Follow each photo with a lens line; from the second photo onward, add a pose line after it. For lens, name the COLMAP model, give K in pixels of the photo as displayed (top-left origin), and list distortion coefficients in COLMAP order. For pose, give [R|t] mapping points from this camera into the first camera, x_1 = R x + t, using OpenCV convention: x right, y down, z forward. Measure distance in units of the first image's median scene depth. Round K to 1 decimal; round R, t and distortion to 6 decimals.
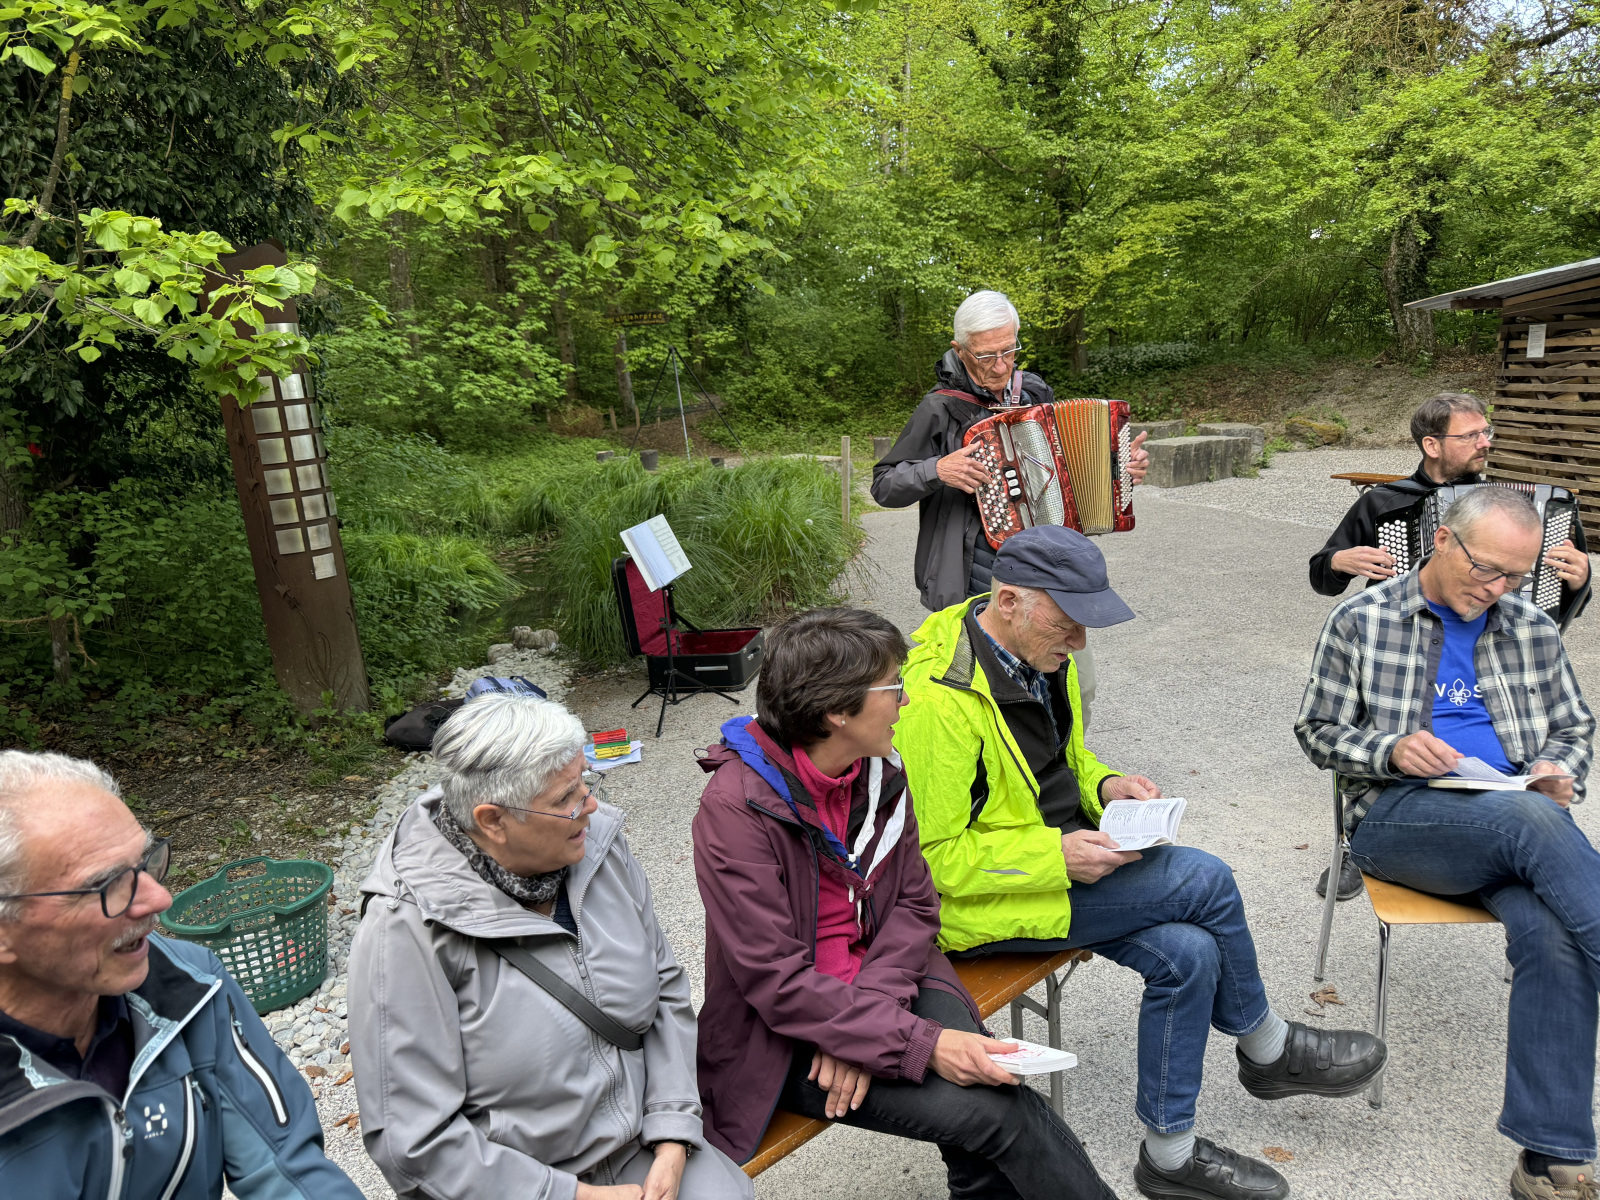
lens RADIAL K [[1144.6, 0, 836.8], [0, 1144.6, 597.6], [0, 0, 1]] dist [0.035884, -0.032768]
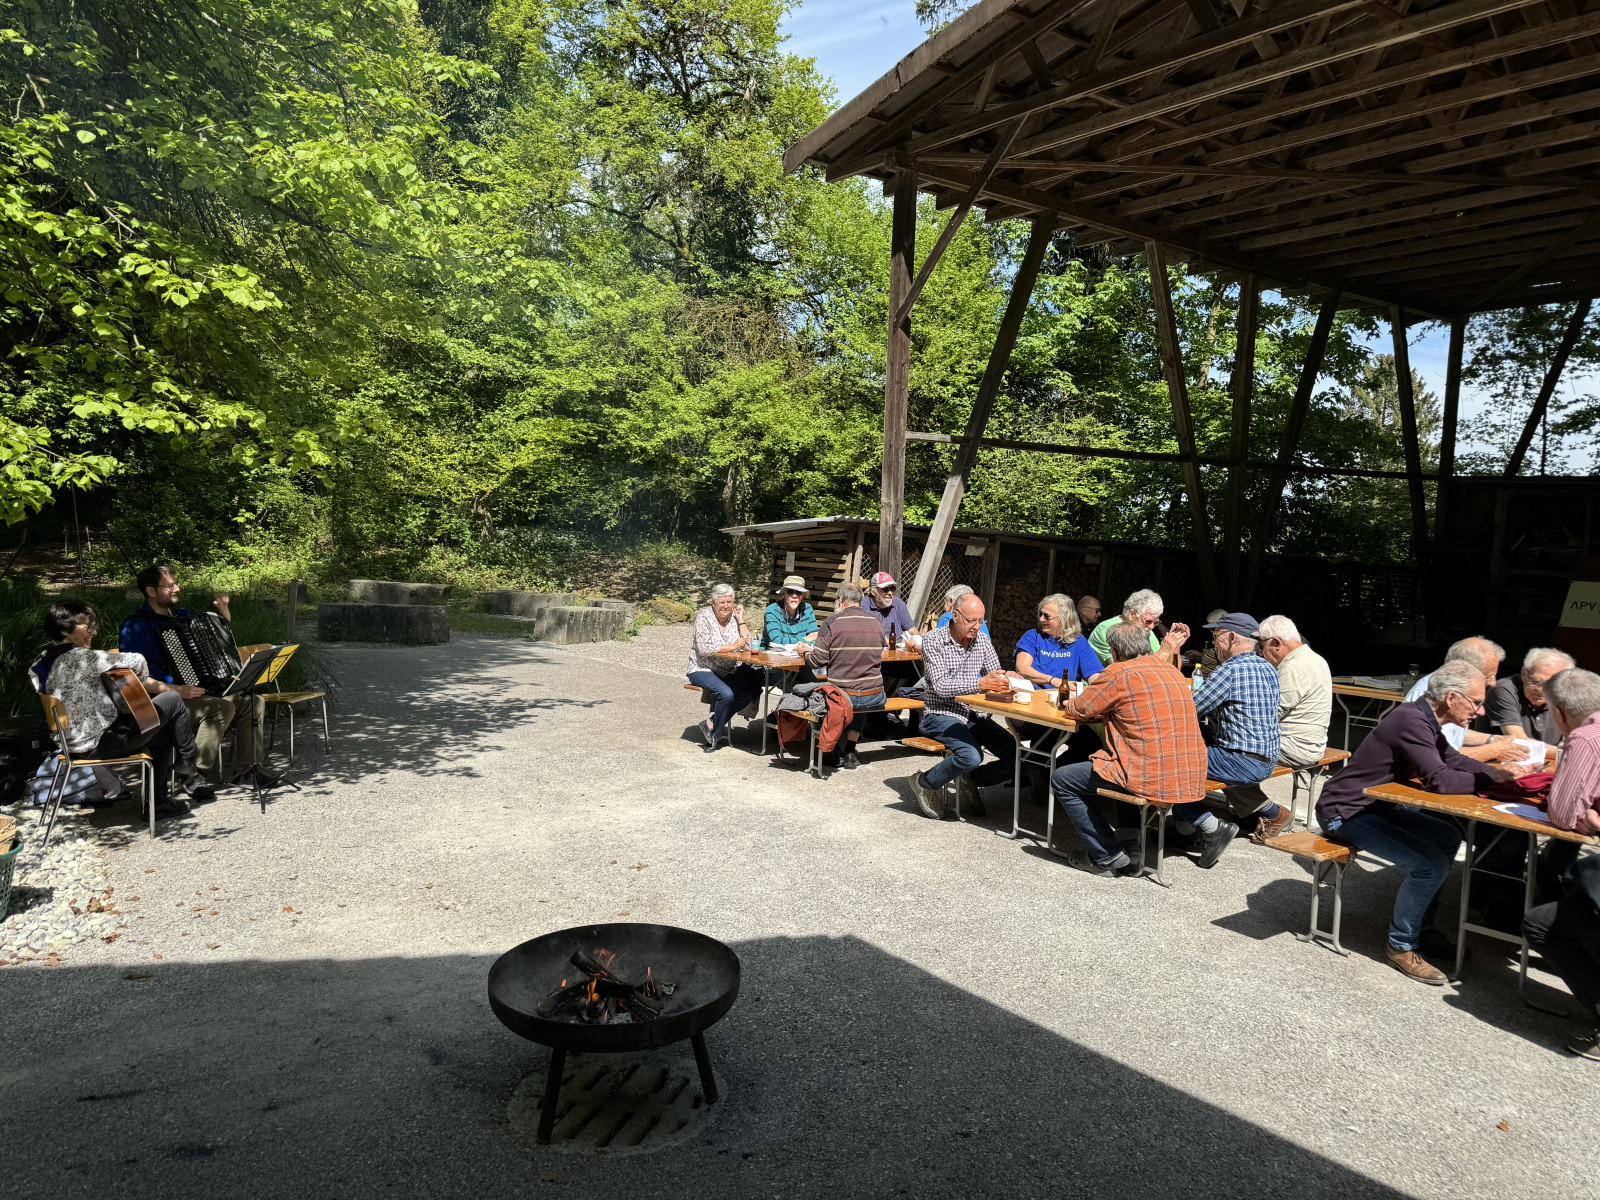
lens RADIAL K [[1127.5, 0, 797.1], [0, 1127.5, 627.8], [0, 0, 1]] dist [0.077331, -0.132185]
pose [[0.878371, 0.066785, 0.473291, -0.071941], [-0.010479, 0.992643, -0.120621, 0.033582], [-0.477865, 0.100990, 0.872609, -0.205636]]
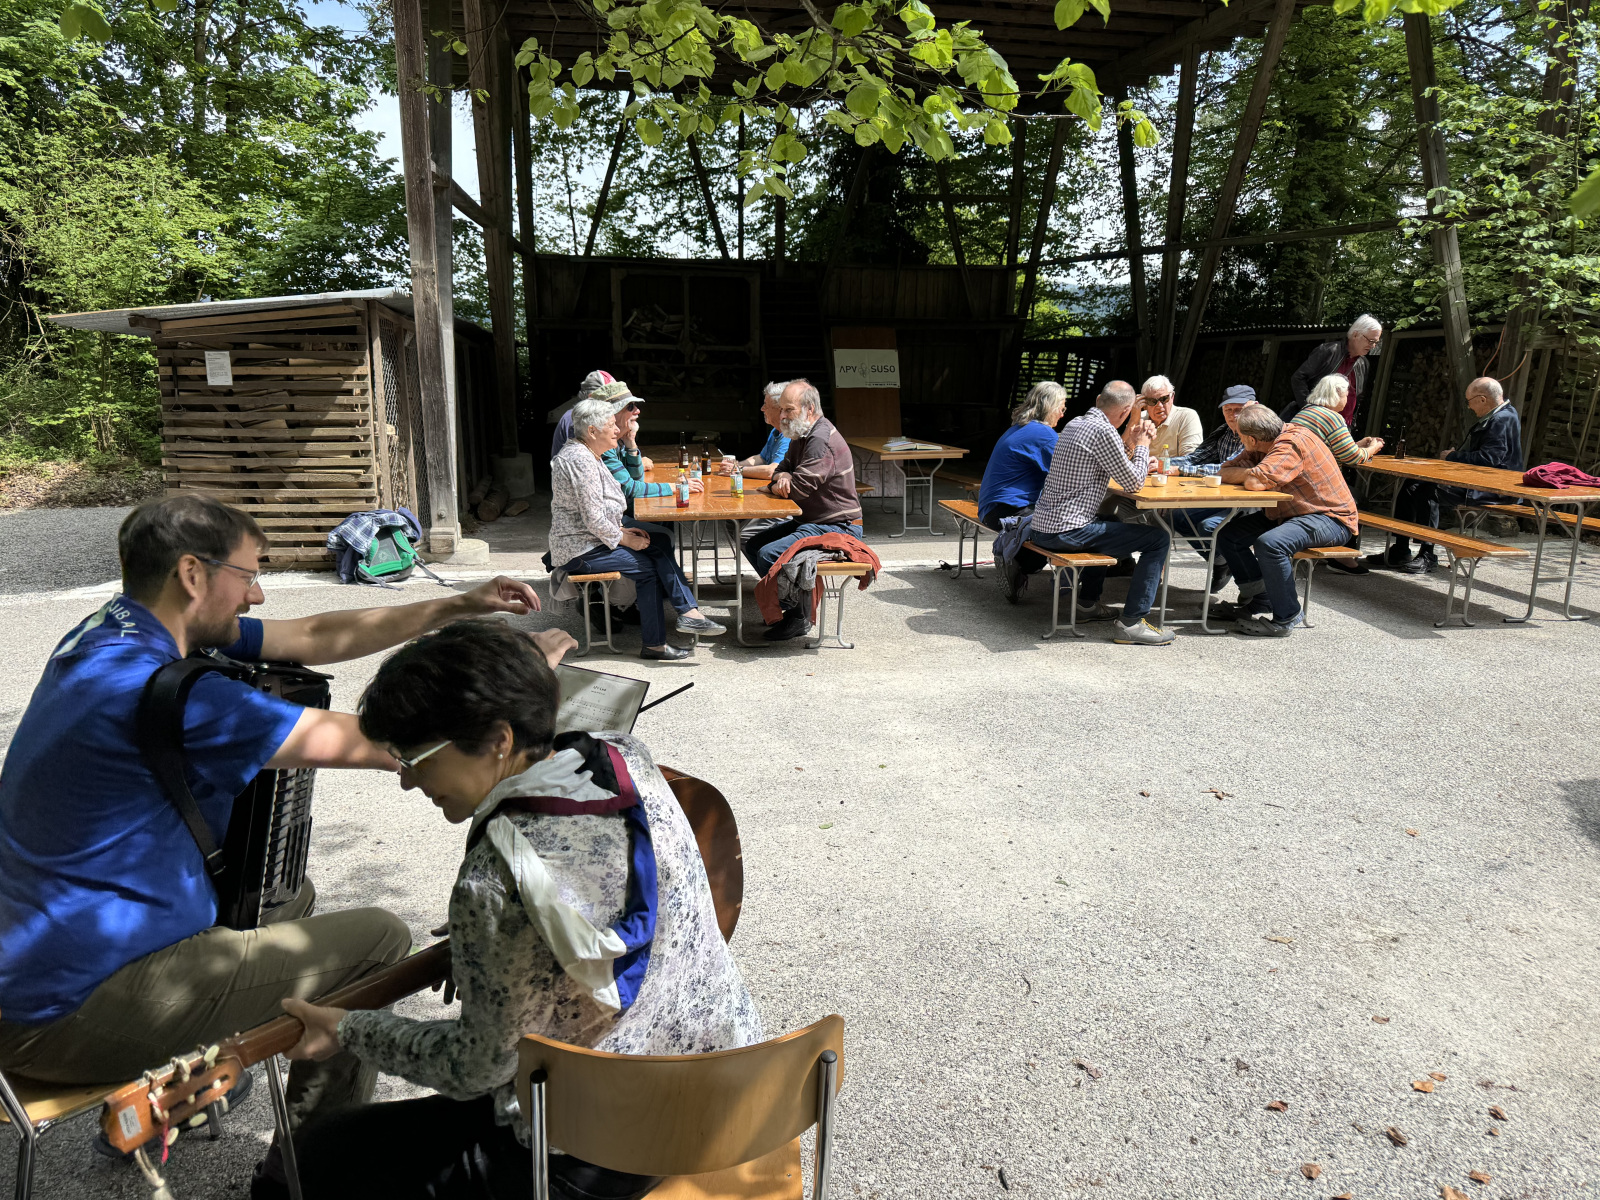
lens RADIAL K [[1115.7, 0, 801.4], [0, 1115.7, 645.0], [0, 0, 1]] dist [0.046430, -0.054086]
pose [[-0.002408, -0.187140, 0.982330, -0.199360], [0.194389, 0.963507, 0.184030, -0.039412], [-0.980922, 0.191397, 0.034058, 0.274969]]
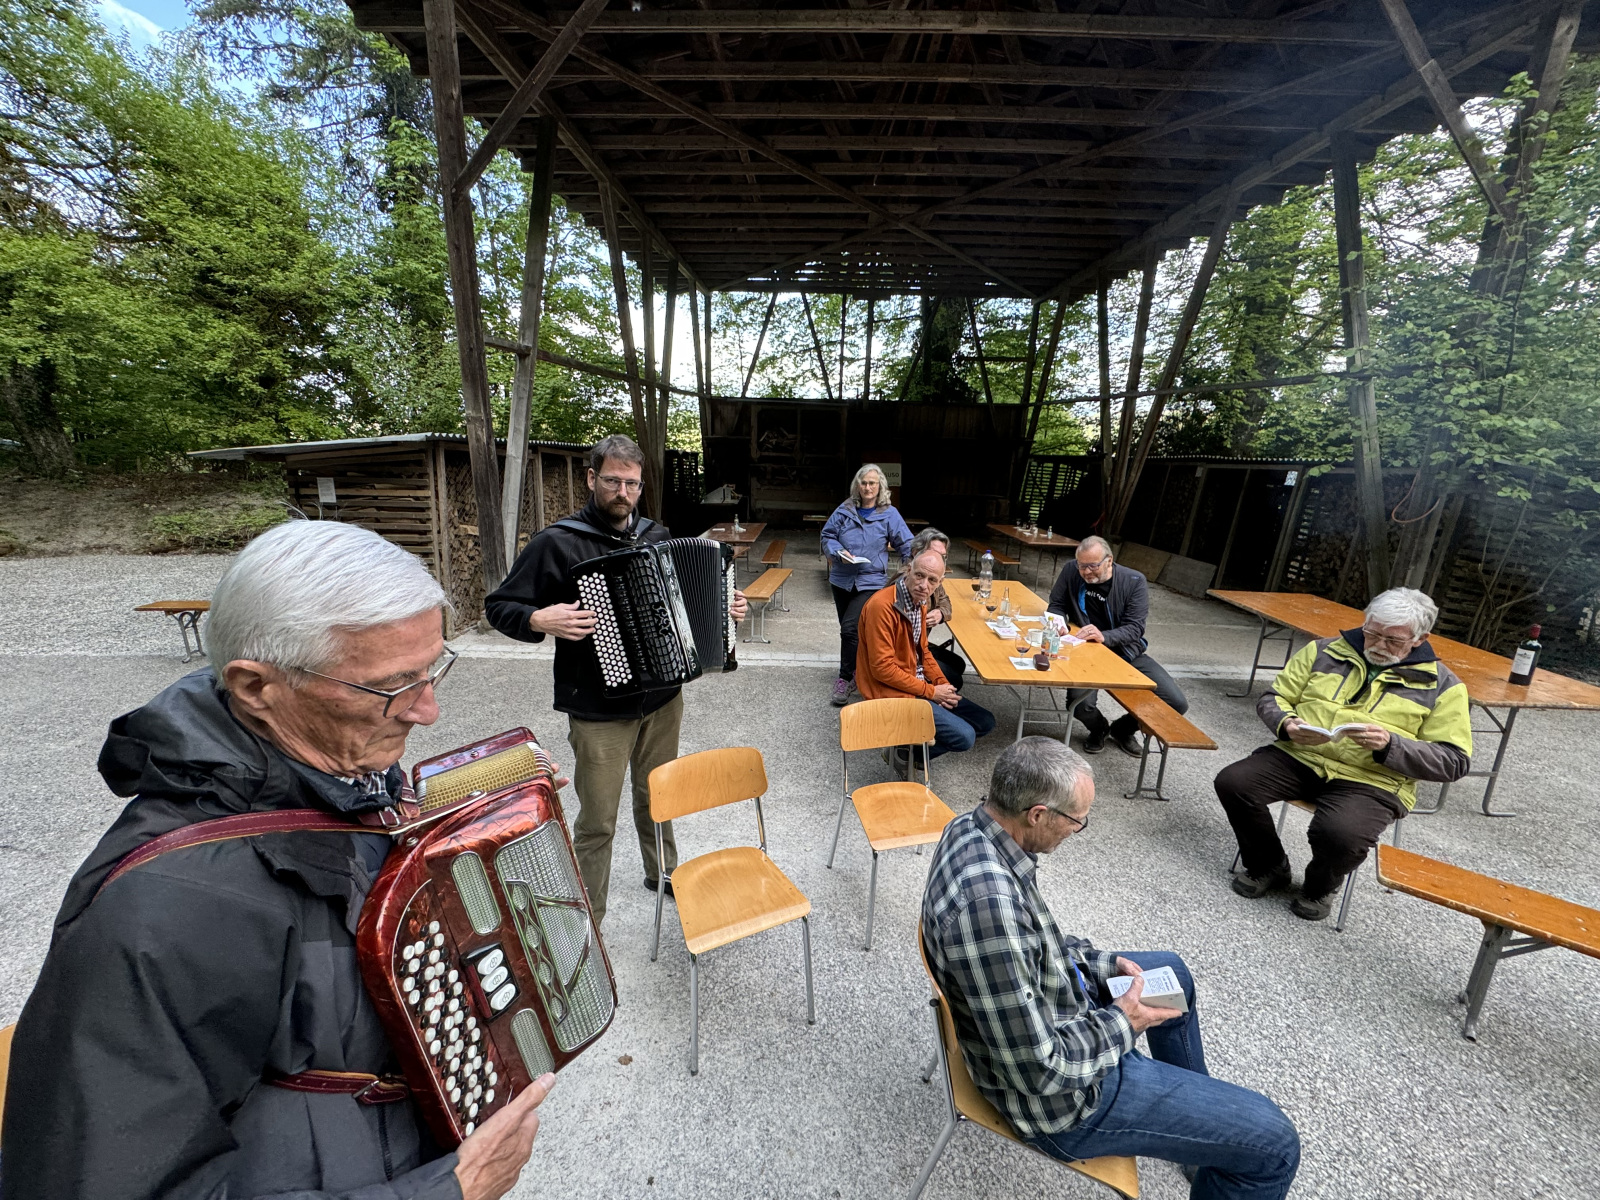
lens RADIAL K [[635.4, 0, 804.9], [0, 635.4, 607.3], [0, 0, 1]] dist [-0.005940, -0.000035]
pose [[0.191029, -0.174976, 0.965863, -0.010474], [0.162964, 0.975982, 0.144578, -0.055326], [-0.967962, 0.129782, 0.214955, 0.169204]]
